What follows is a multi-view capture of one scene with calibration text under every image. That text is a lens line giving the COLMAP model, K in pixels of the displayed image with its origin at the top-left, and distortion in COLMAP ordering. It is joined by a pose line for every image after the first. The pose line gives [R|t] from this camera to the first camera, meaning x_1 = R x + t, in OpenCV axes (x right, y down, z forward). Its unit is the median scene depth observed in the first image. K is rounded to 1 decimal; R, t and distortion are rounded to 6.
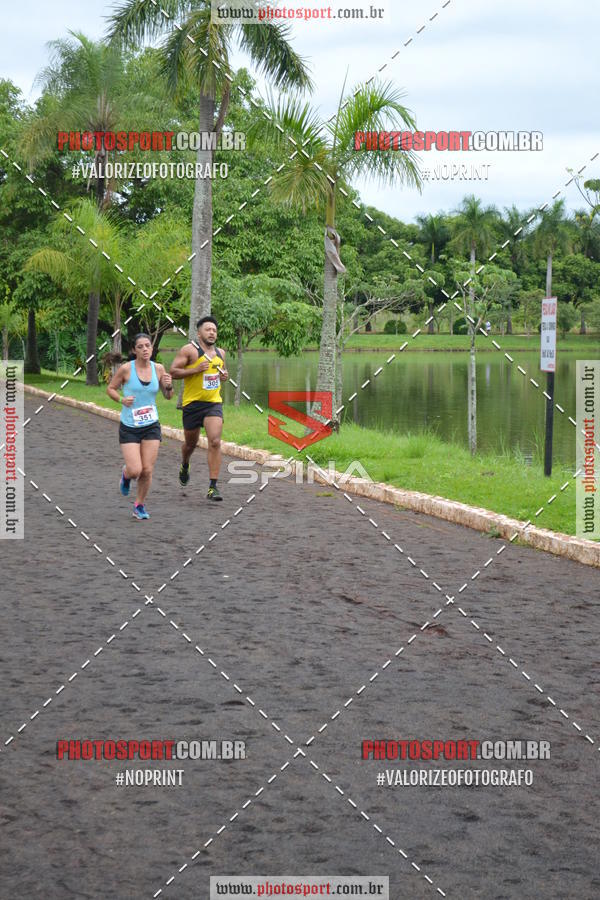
lens RADIAL K [[2075.2, 0, 305.0], [0, 2075.2, 467.8], [0, 0, 1]] dist [0.042361, 0.000000]
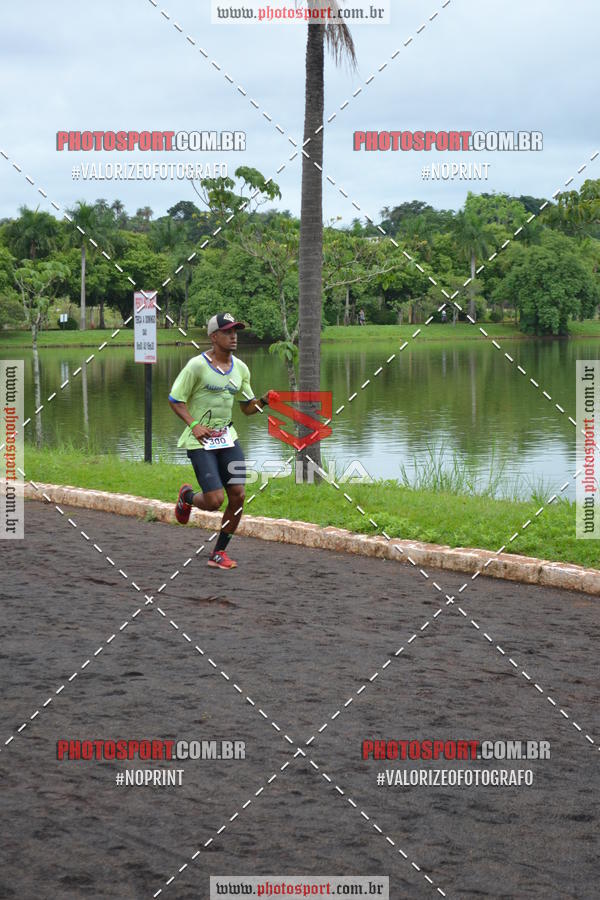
lens RADIAL K [[2075.2, 0, 295.9], [0, 2075.2, 468.9], [0, 0, 1]] dist [0.042361, 0.000000]
pose [[0.953687, -0.037128, 0.298501, -0.170112], [0.036671, 0.999302, 0.007133, 0.002719], [-0.298557, 0.004144, 0.954383, -0.022432]]
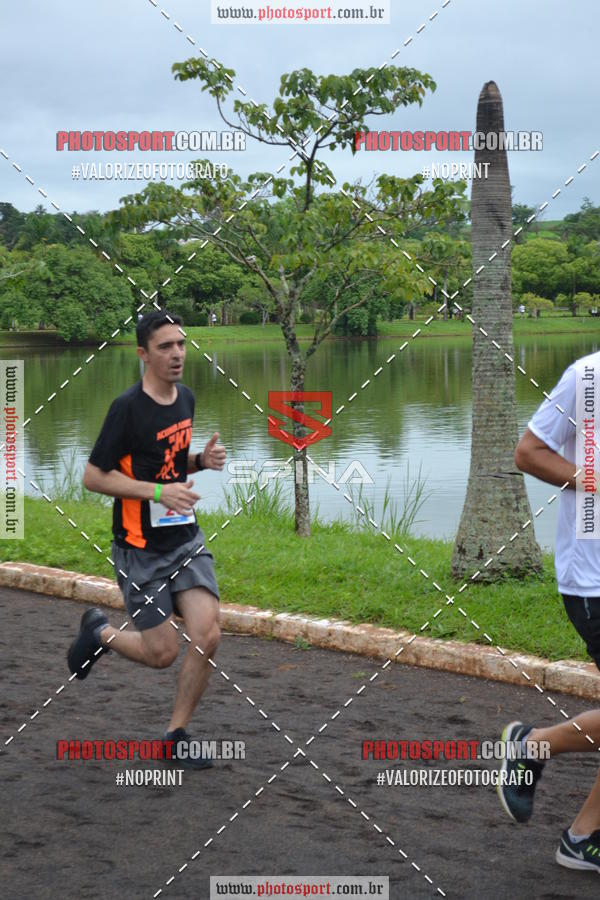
lens RADIAL K [[2075.2, 0, 311.8], [0, 2075.2, 462.3], [0, 0, 1]] dist [0.042361, 0.000000]
pose [[0.922739, -0.048039, 0.382419, -0.043557], [0.048989, 0.998773, 0.007259, 0.004087], [-0.382299, 0.012036, 0.923960, -0.041315]]
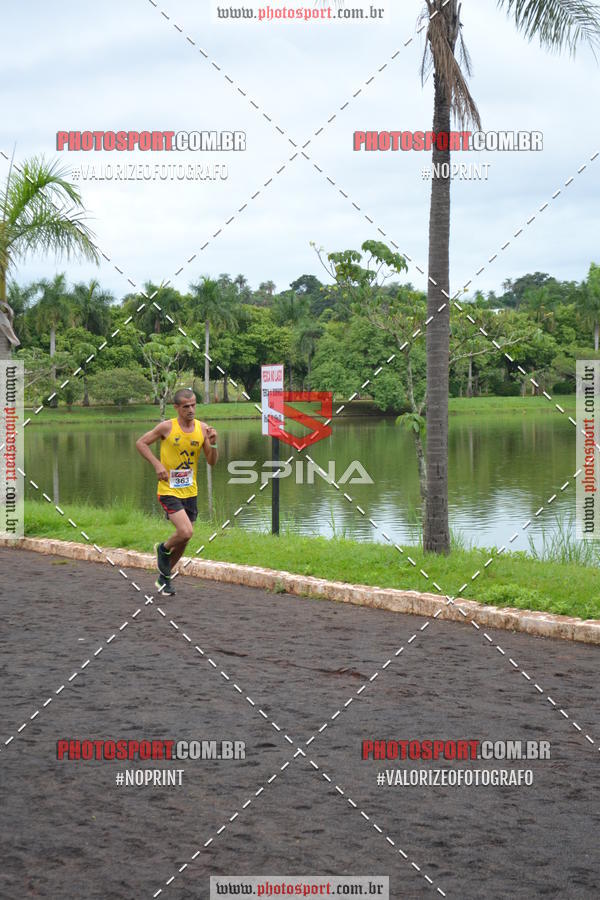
lens RADIAL K [[2075.2, 0, 295.0], [0, 2075.2, 469.1], [0, 0, 1]] dist [0.042361, 0.000000]
pose [[0.969679, -0.030586, 0.242462, -0.173708], [0.038965, 0.998795, -0.029837, 0.002883], [-0.241257, 0.038380, 0.969702, -0.023987]]
